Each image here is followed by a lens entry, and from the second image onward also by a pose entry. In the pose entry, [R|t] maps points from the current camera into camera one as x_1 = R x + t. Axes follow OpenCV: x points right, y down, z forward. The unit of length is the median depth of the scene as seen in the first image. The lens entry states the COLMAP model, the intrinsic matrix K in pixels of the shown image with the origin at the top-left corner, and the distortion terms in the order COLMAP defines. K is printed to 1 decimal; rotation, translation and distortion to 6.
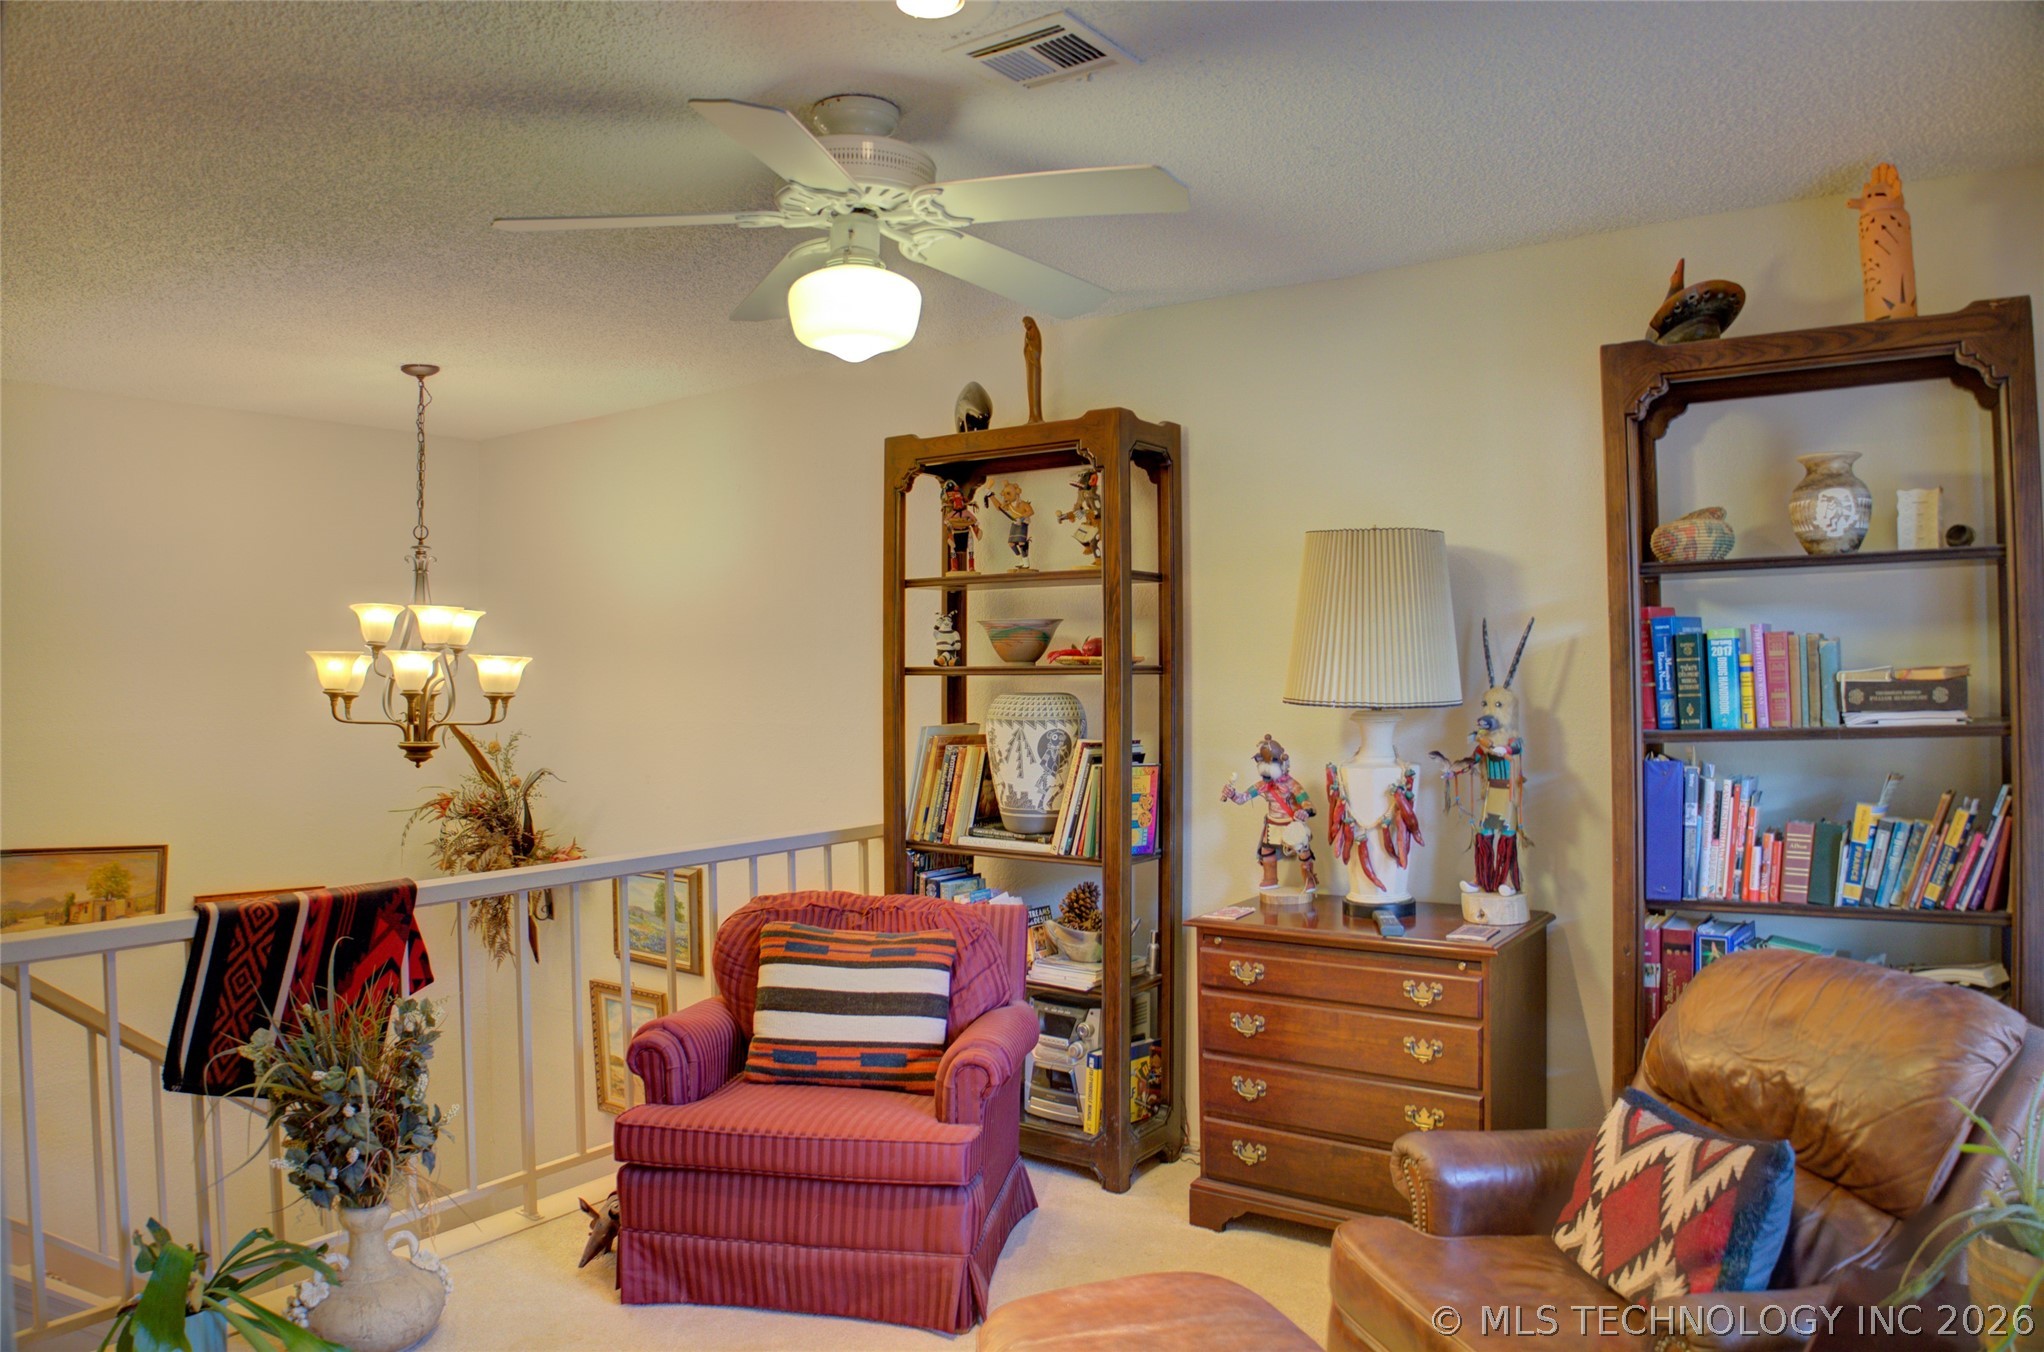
lens RADIAL K [[1383.0, 0, 1022.0], [0, 1383.0, 676.0], [0, 0, 1]] dist [-0.206079, 0.126401]
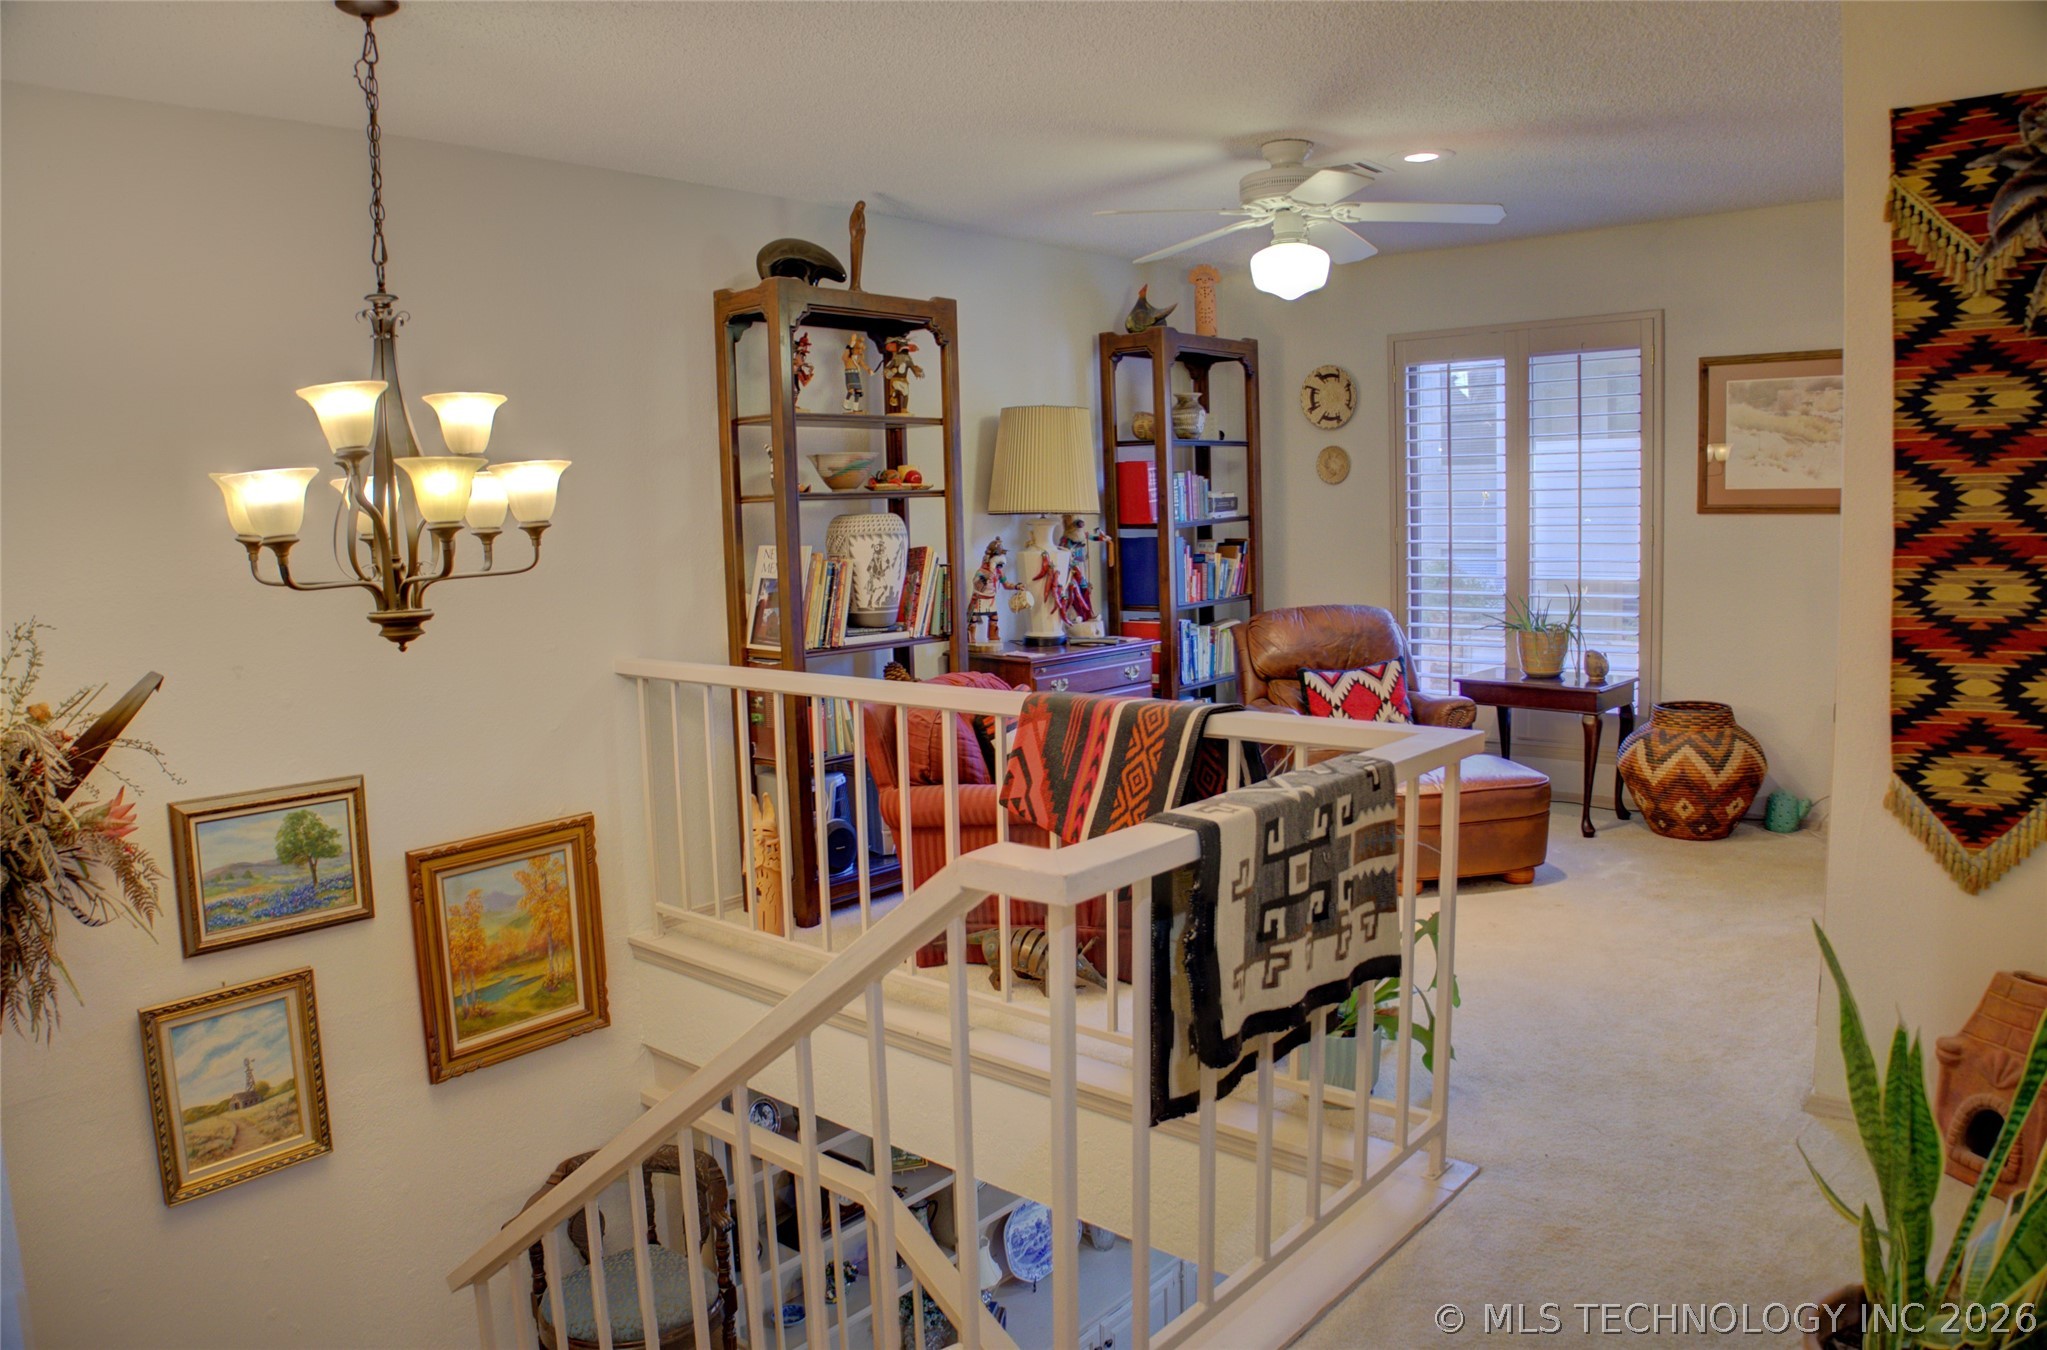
lens RADIAL K [[1411.8, 0, 1051.4], [0, 1411.8, 676.5], [0, 0, 1]] dist [-0.225100, 0.272309]
pose [[0.083751, -0.118486, 0.989417, -1.243561], [0.027004, 0.992811, 0.116607, 0.015981], [-0.996121, 0.016952, 0.086349, 0.748637]]
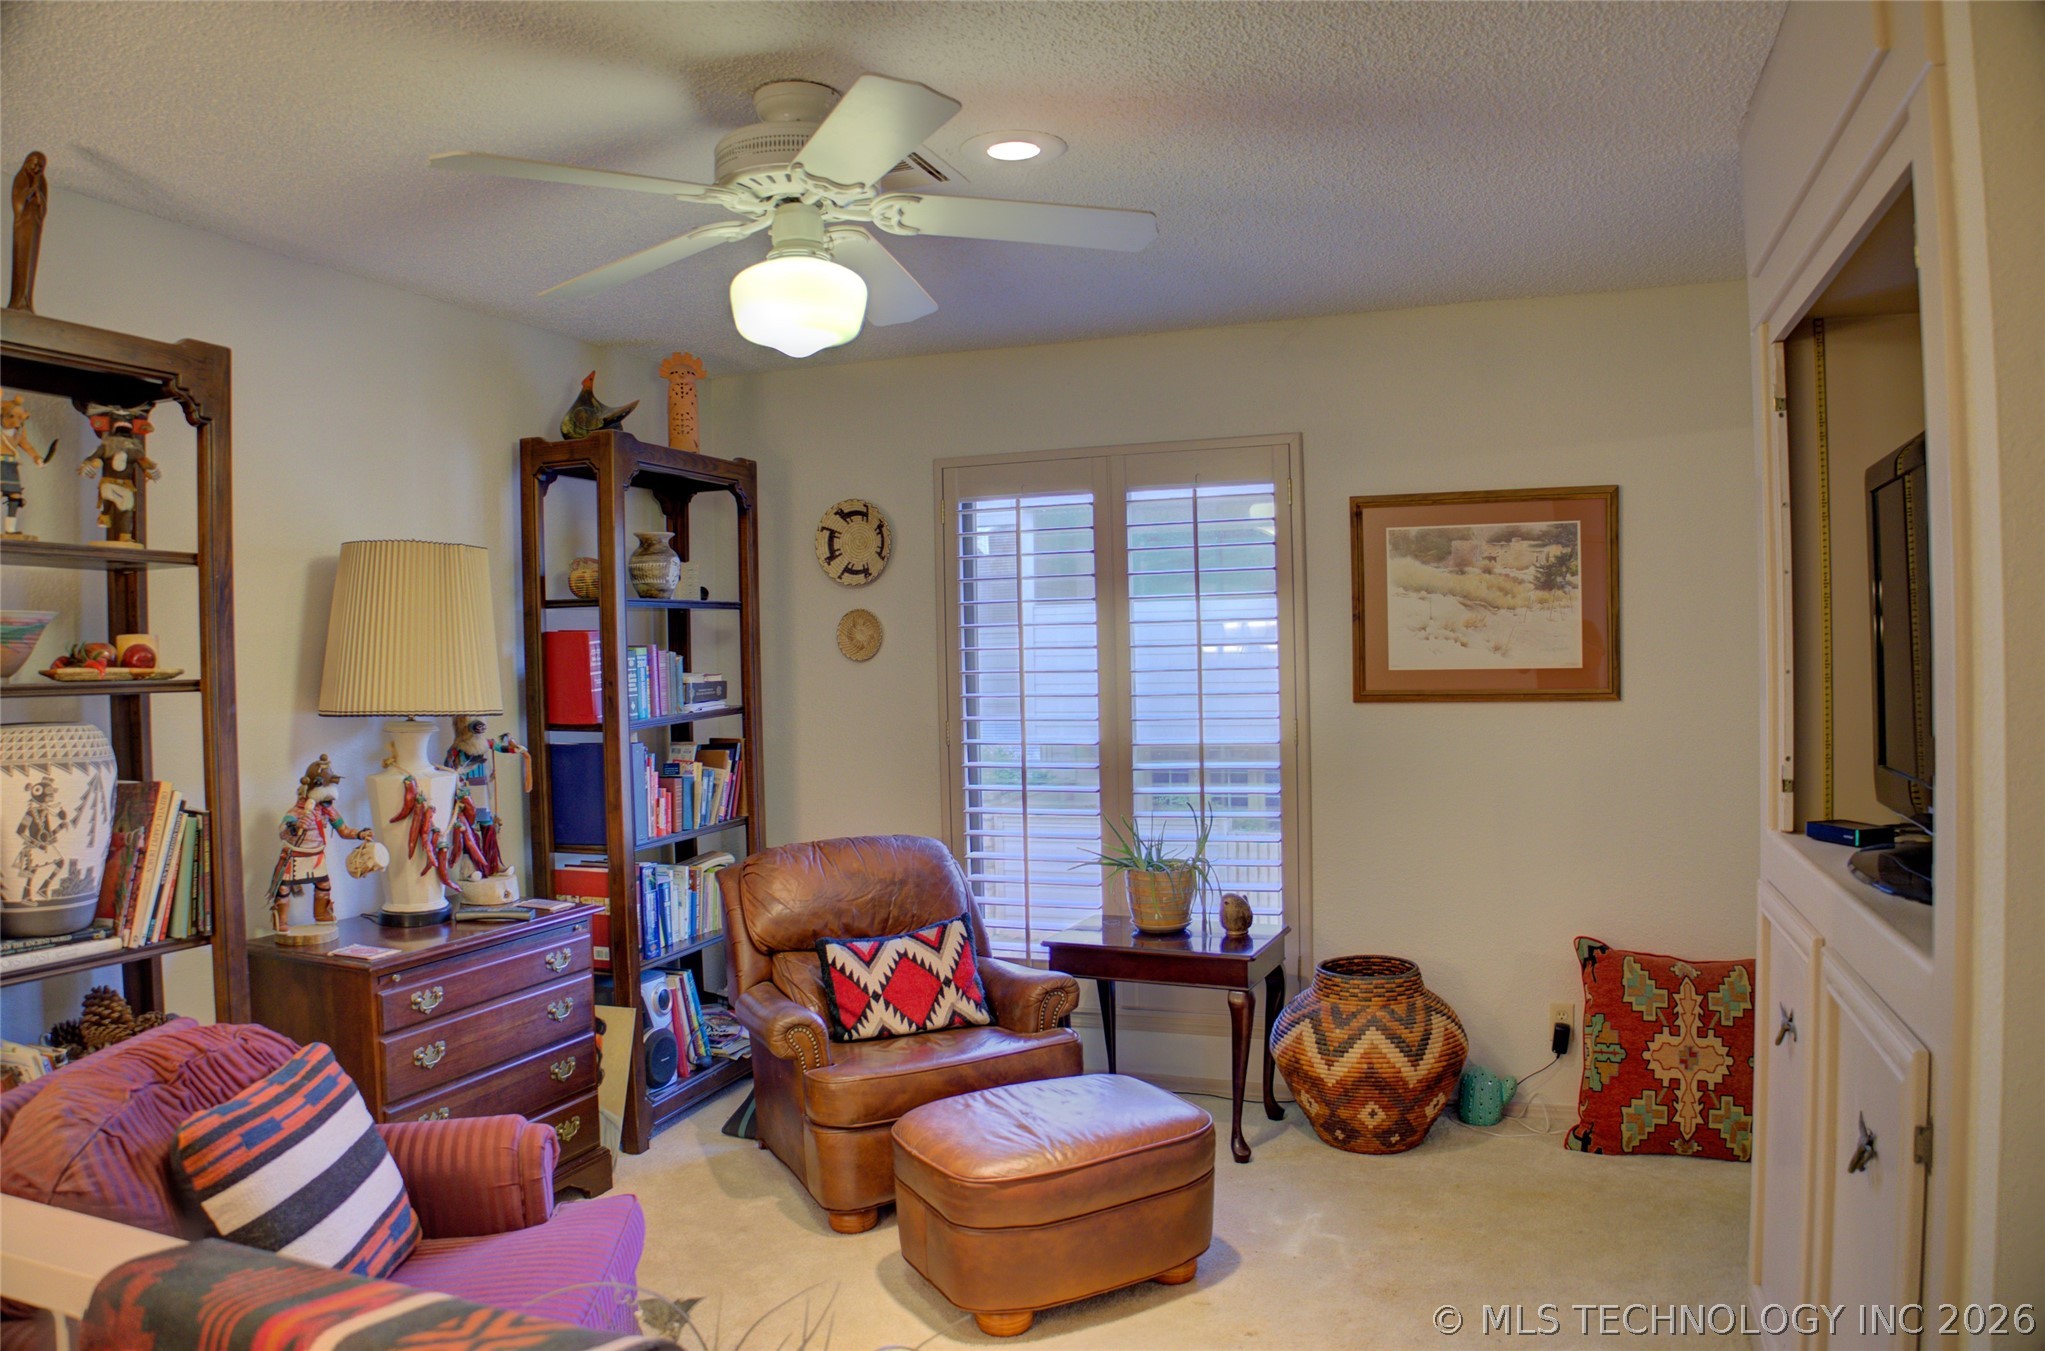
lens RADIAL K [[1383.6, 0, 1022.5], [0, 1383.6, 675.5], [0, 0, 1]] dist [-0.206079, 0.126401]
pose [[-0.240416, -0.003212, 0.970665, -0.708796], [0.020881, 0.999746, 0.008480, -0.005652], [-0.970445, 0.022307, -0.240288, 0.701748]]
